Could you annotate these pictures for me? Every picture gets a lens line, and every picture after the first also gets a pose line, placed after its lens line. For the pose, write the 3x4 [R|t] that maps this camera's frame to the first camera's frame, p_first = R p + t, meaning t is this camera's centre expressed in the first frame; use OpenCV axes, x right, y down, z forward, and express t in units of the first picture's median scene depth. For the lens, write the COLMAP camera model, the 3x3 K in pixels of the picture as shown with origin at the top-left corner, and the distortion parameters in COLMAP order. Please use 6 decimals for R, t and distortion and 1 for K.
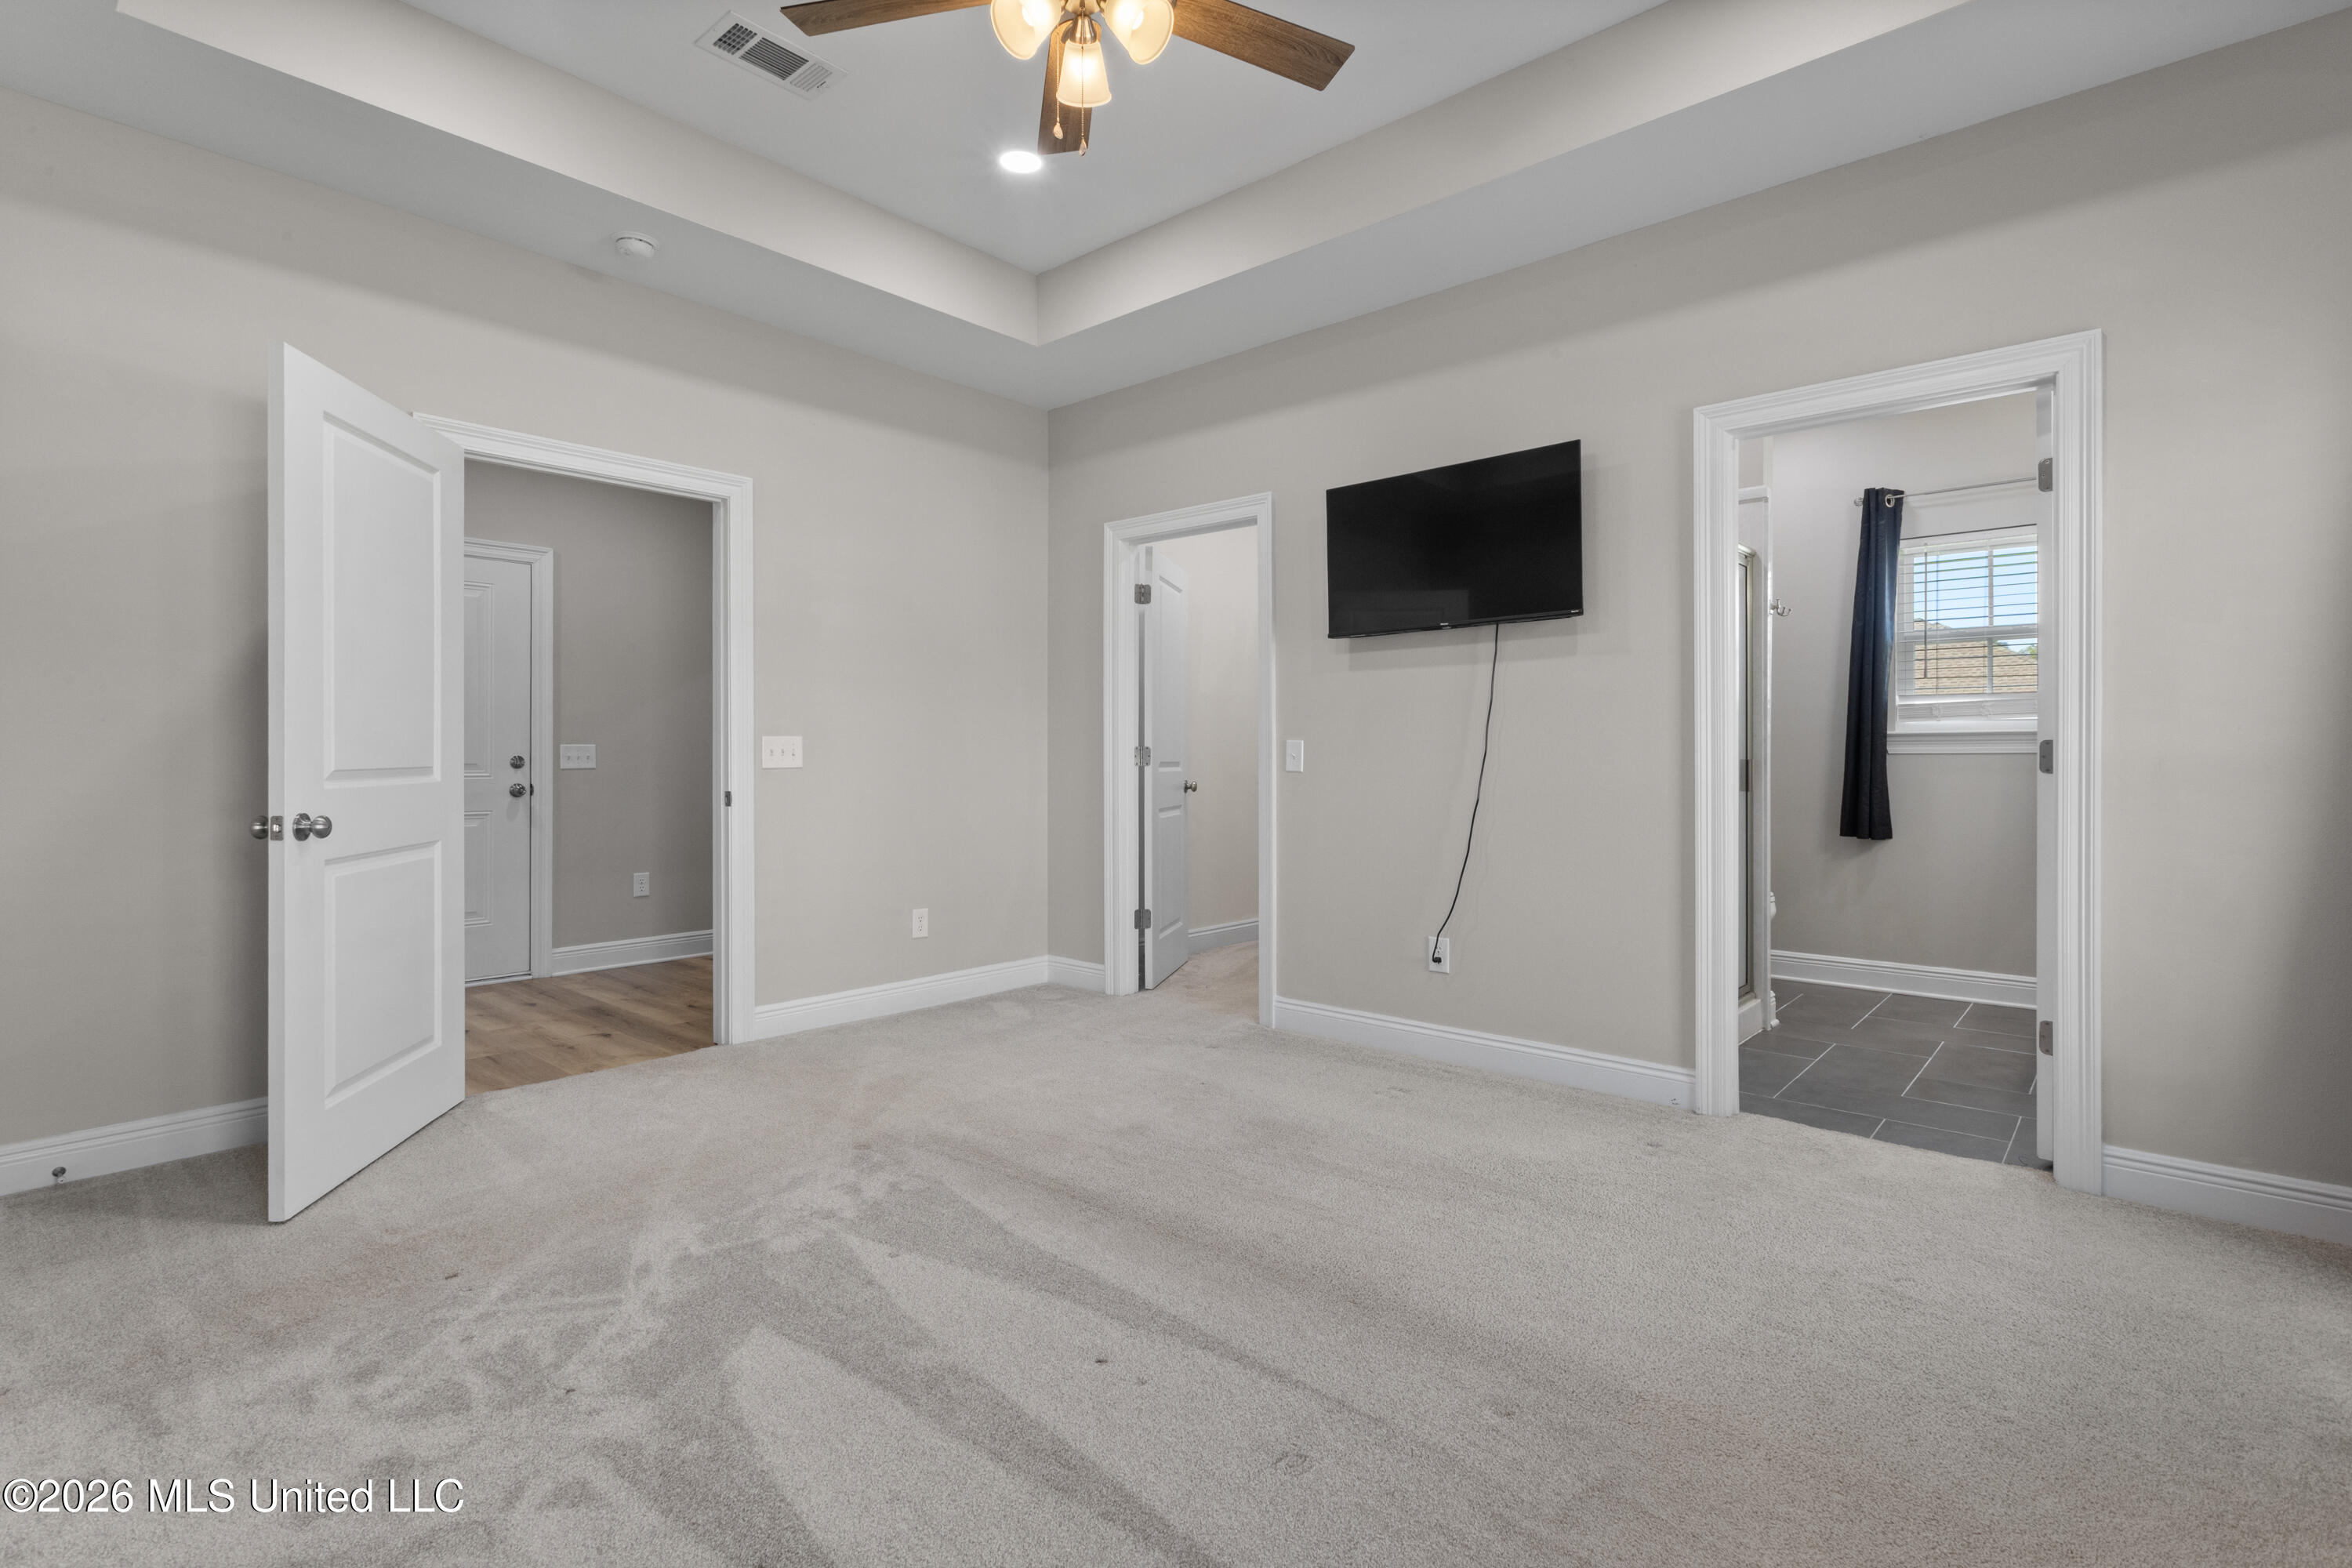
lens RADIAL K [[1126.5, 0, 1167.5], [0, 1126.5, 763.9], [0, 0, 1]] dist [0.004272, 0.000899]
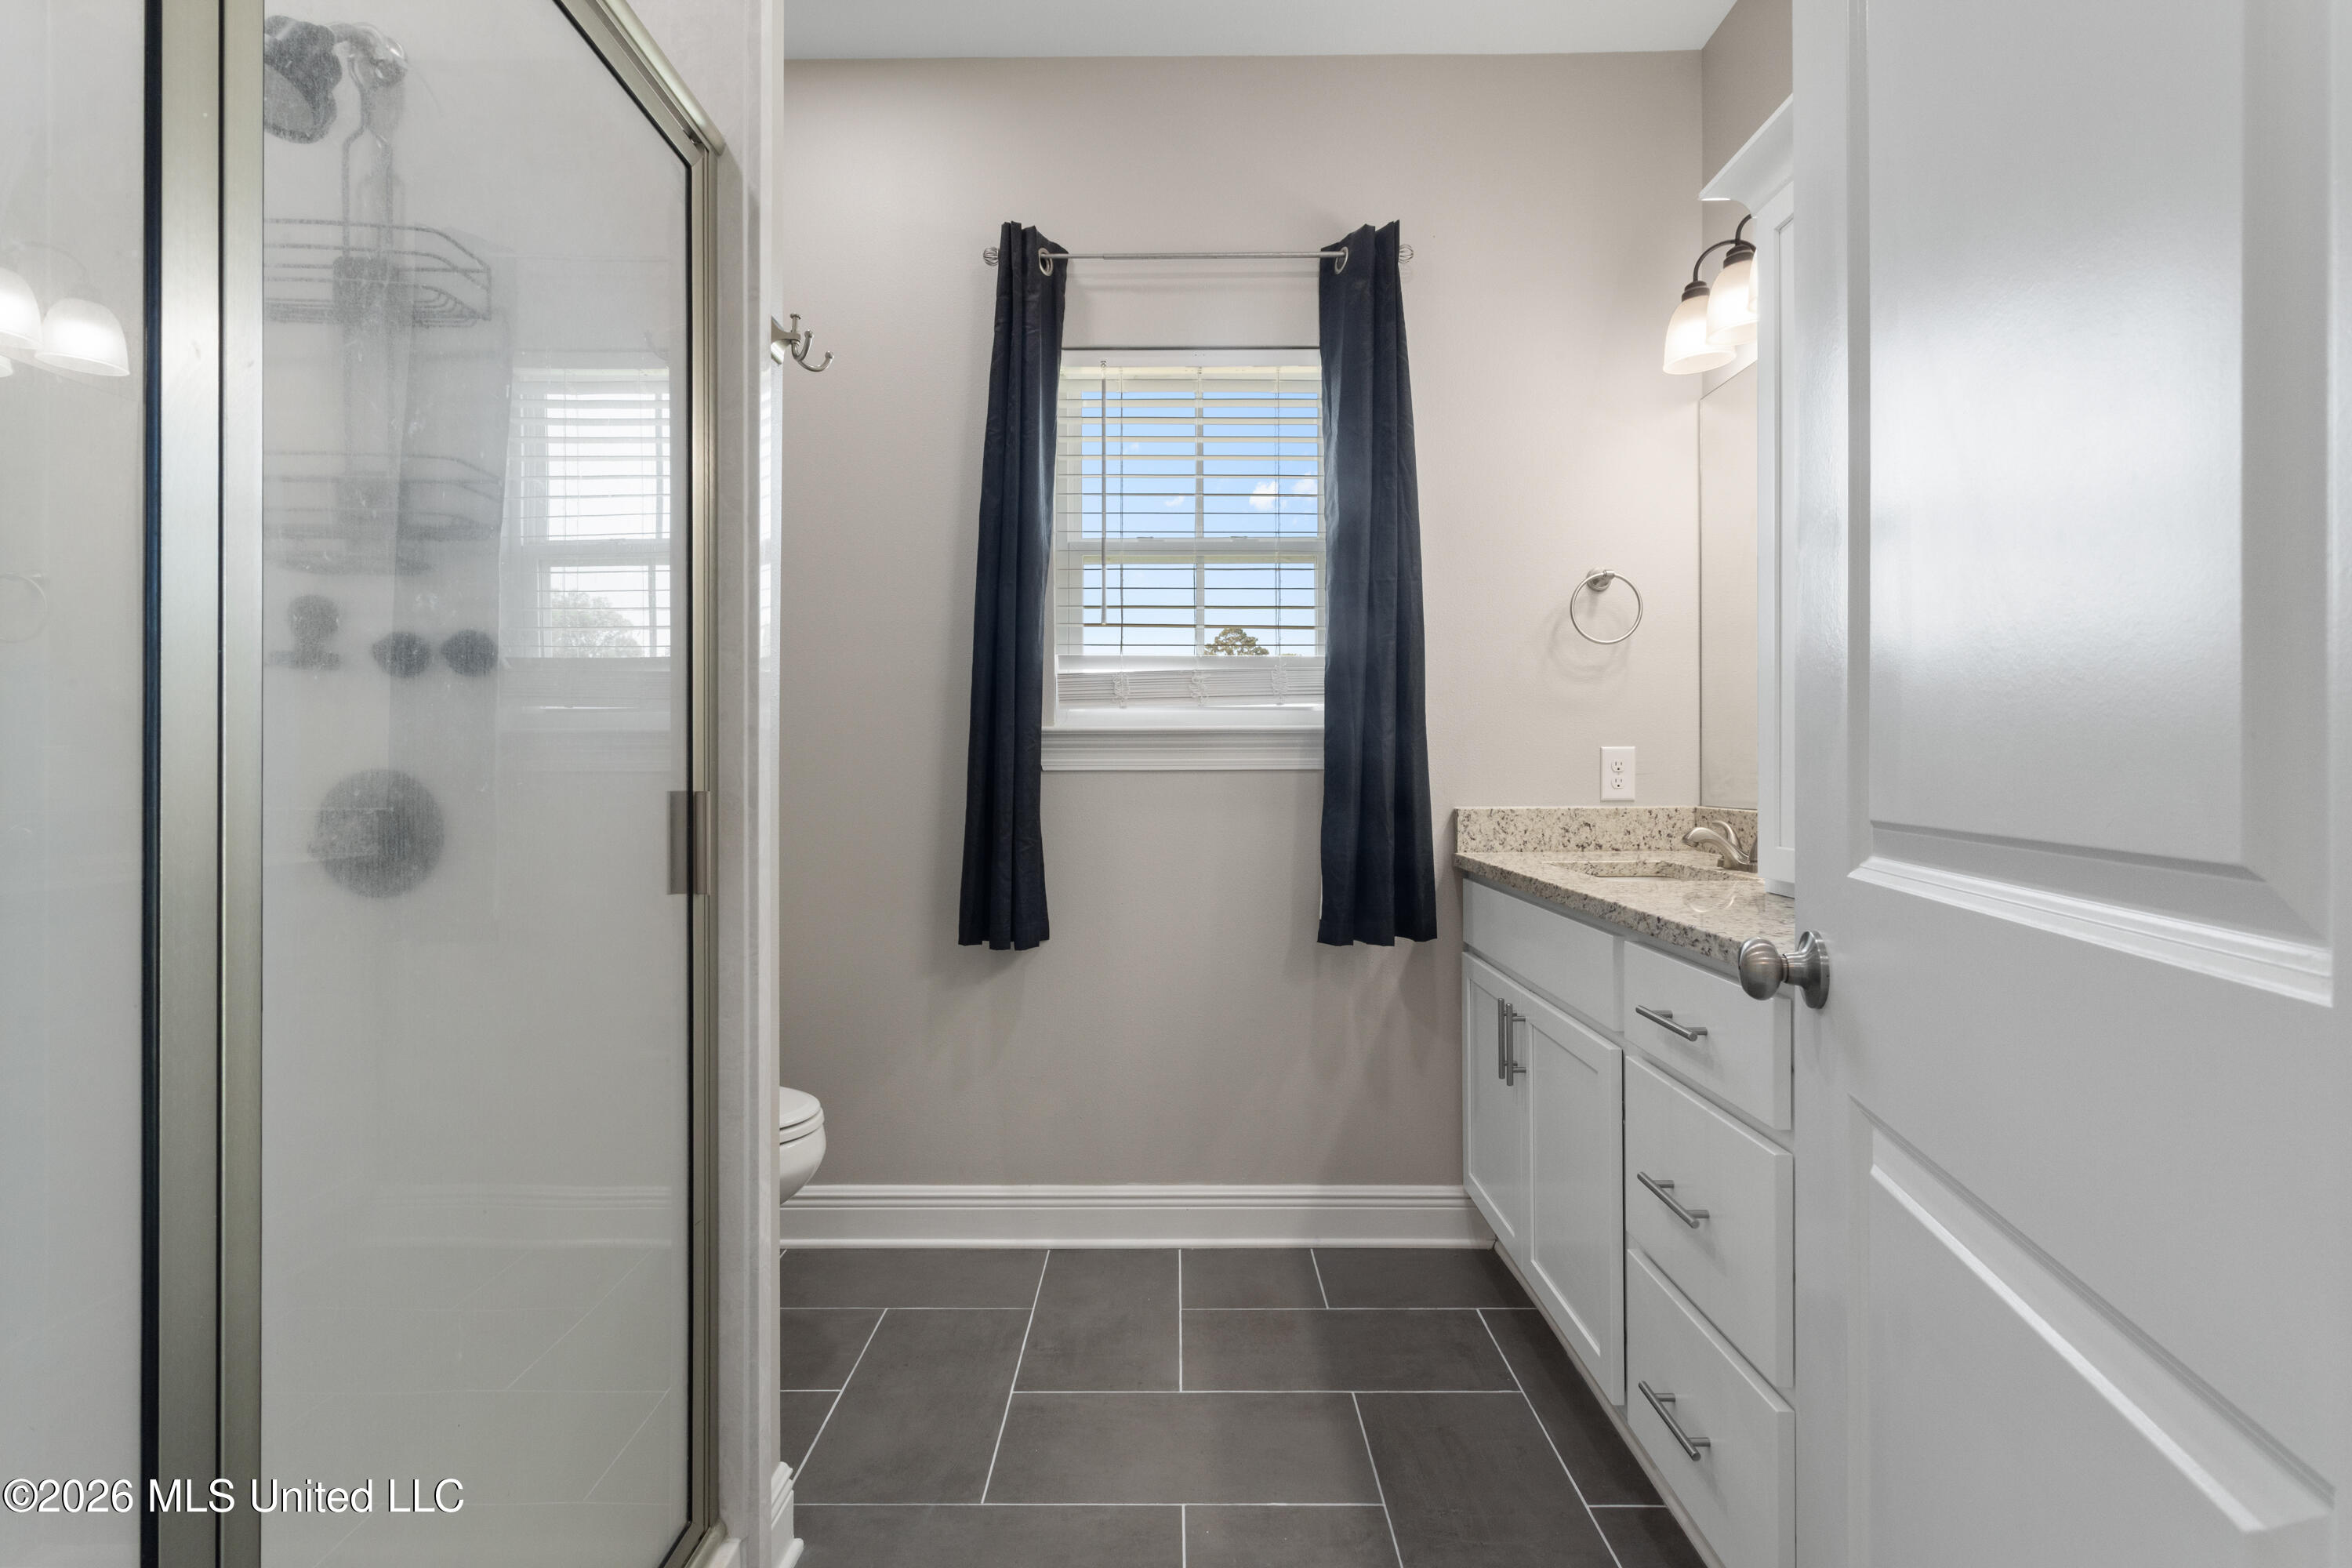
lens RADIAL K [[1126.5, 0, 1174.2], [0, 1126.5, 764.3], [0, 0, 1]] dist [0.004272, 0.000899]
pose [[0.757061, -0.001763, 0.653342, 0.358350], [-0.001256, 0.999991, 0.004154, -0.014070], [-0.653343, -0.003965, 0.757052, 0.586737]]
